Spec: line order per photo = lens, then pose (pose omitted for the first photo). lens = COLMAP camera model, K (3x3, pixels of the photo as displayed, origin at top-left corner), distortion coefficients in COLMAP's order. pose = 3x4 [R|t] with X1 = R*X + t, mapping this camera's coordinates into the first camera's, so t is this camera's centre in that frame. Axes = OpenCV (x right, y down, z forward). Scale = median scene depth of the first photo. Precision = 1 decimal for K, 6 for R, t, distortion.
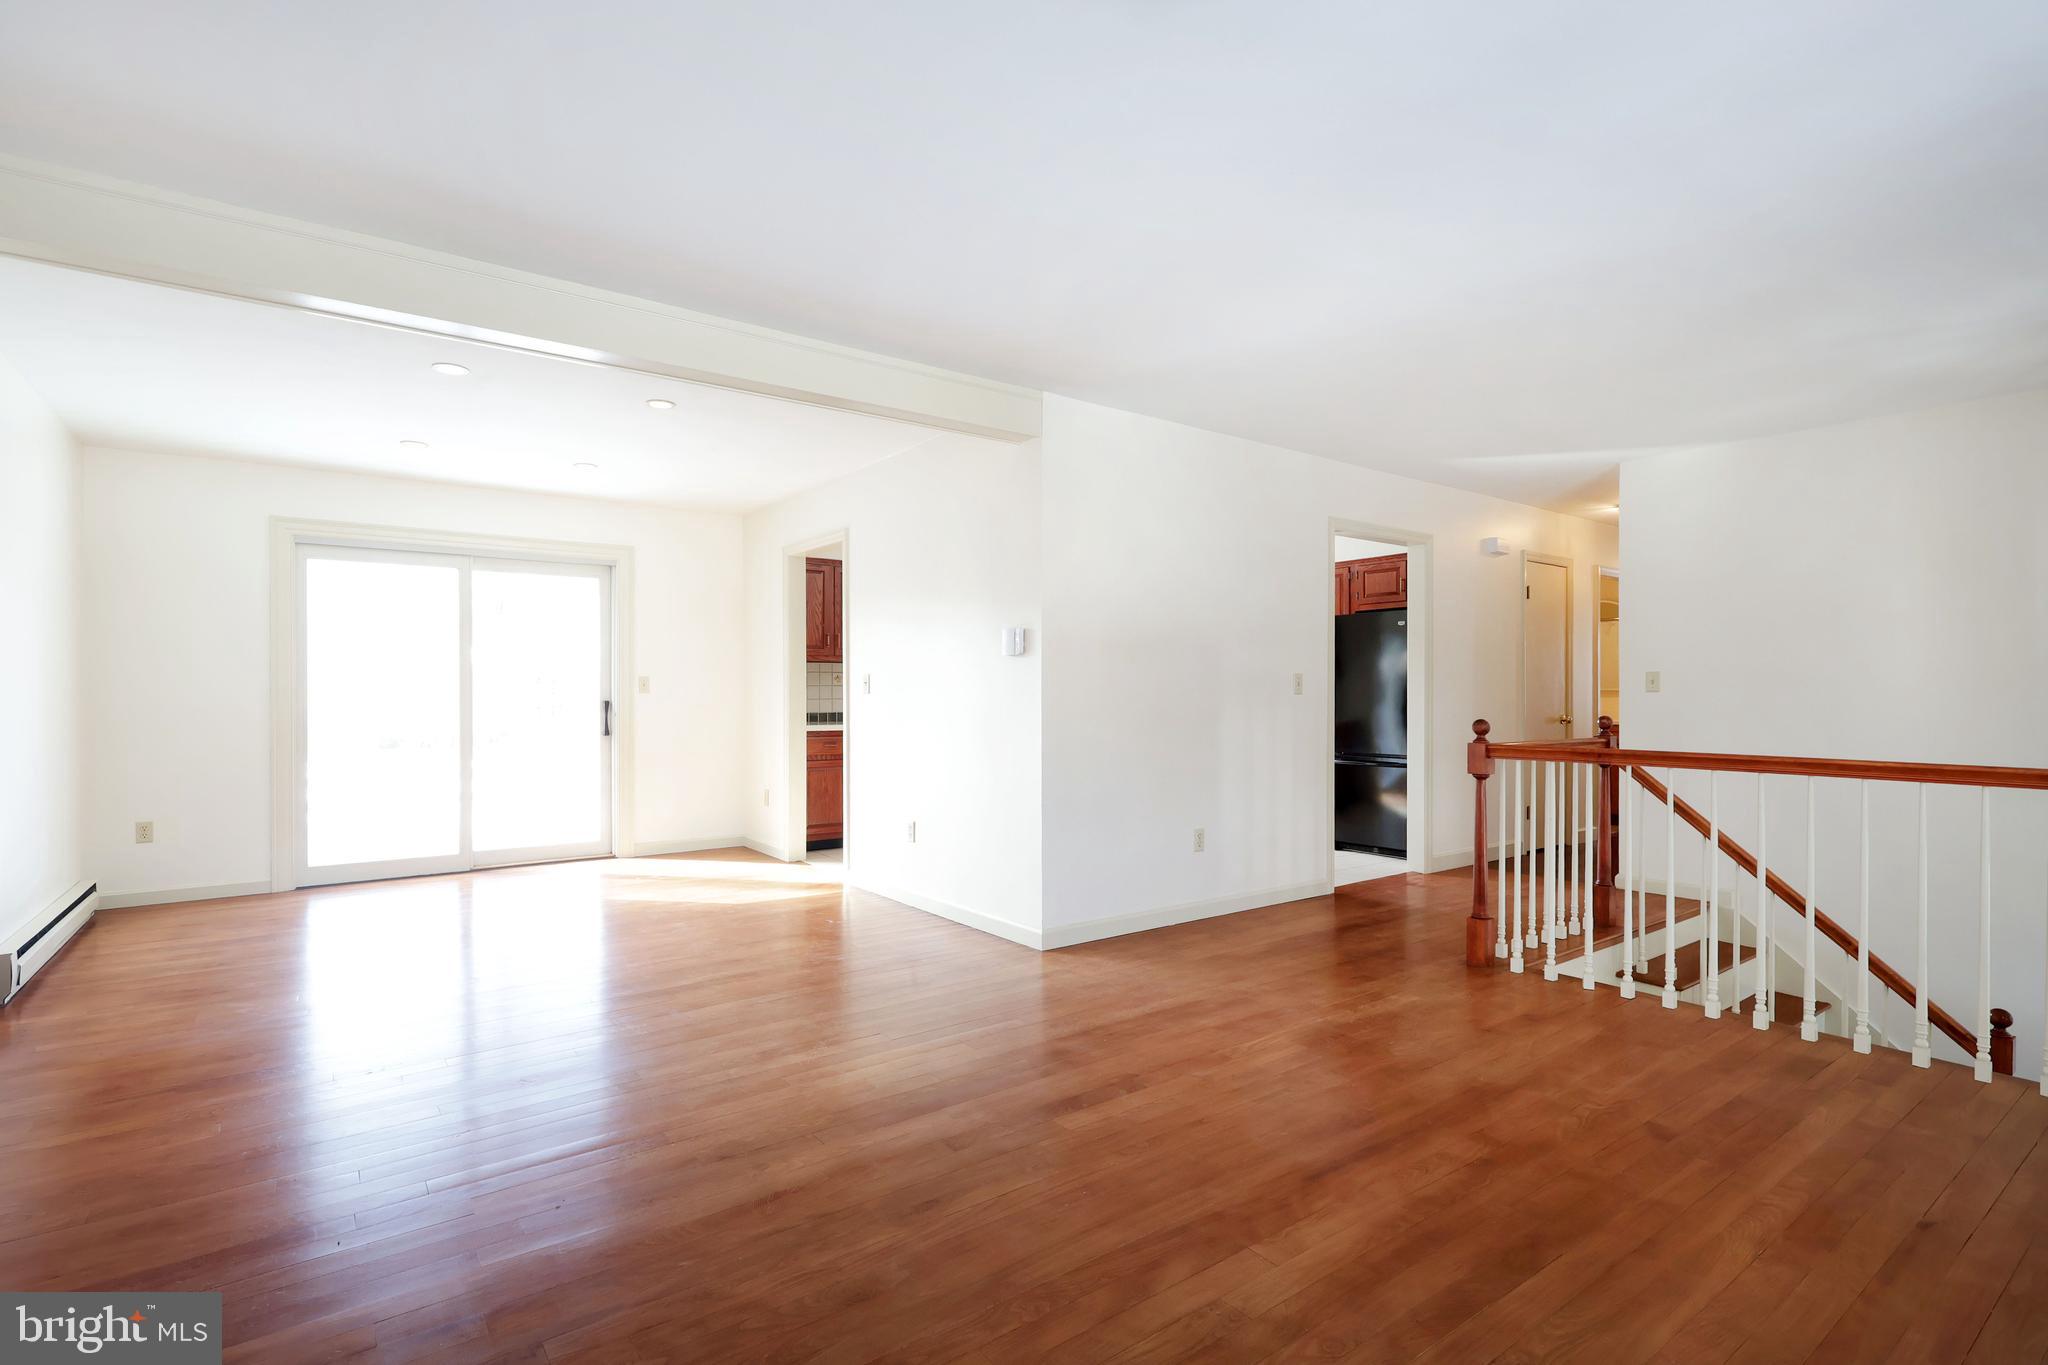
lens RADIAL K [[971.3, 0, 1046.4], [0, 971.3, 696.3], [0, 0, 1]] dist [-0.001008, 0.001185]
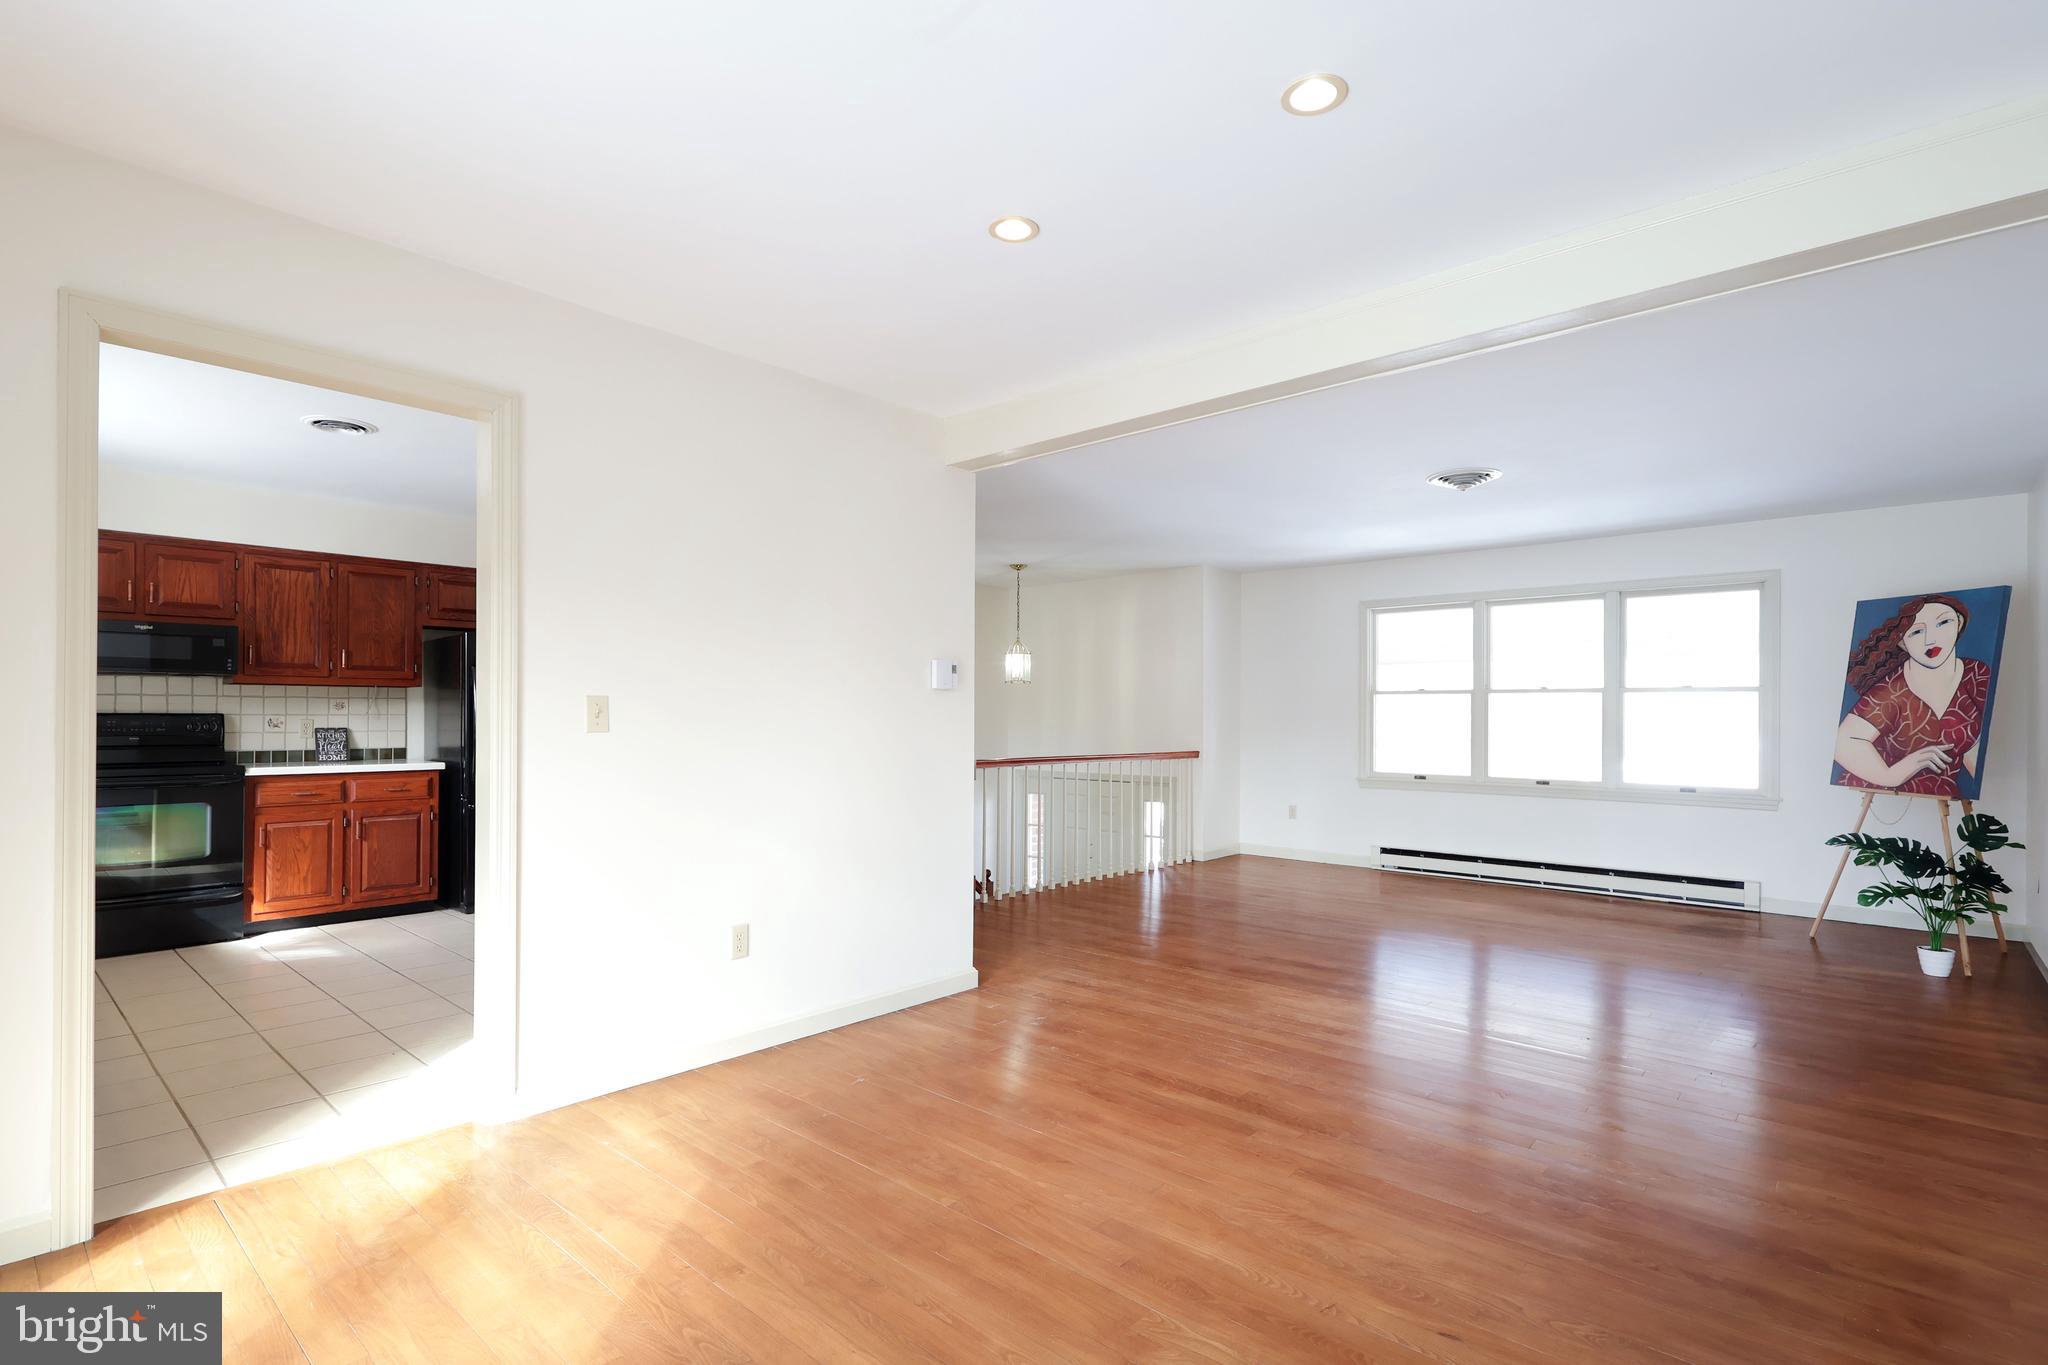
lens RADIAL K [[971.3, 0, 1030.0], [0, 971.3, 698.1], [0, 0, 1]] dist [-0.001008, 0.001185]
pose [[-0.215853, 0.020880, 0.976203, -1.205963], [-0.013239, 0.999617, -0.024308, -0.008488], [-0.976336, -0.018171, -0.215494, 1.426958]]
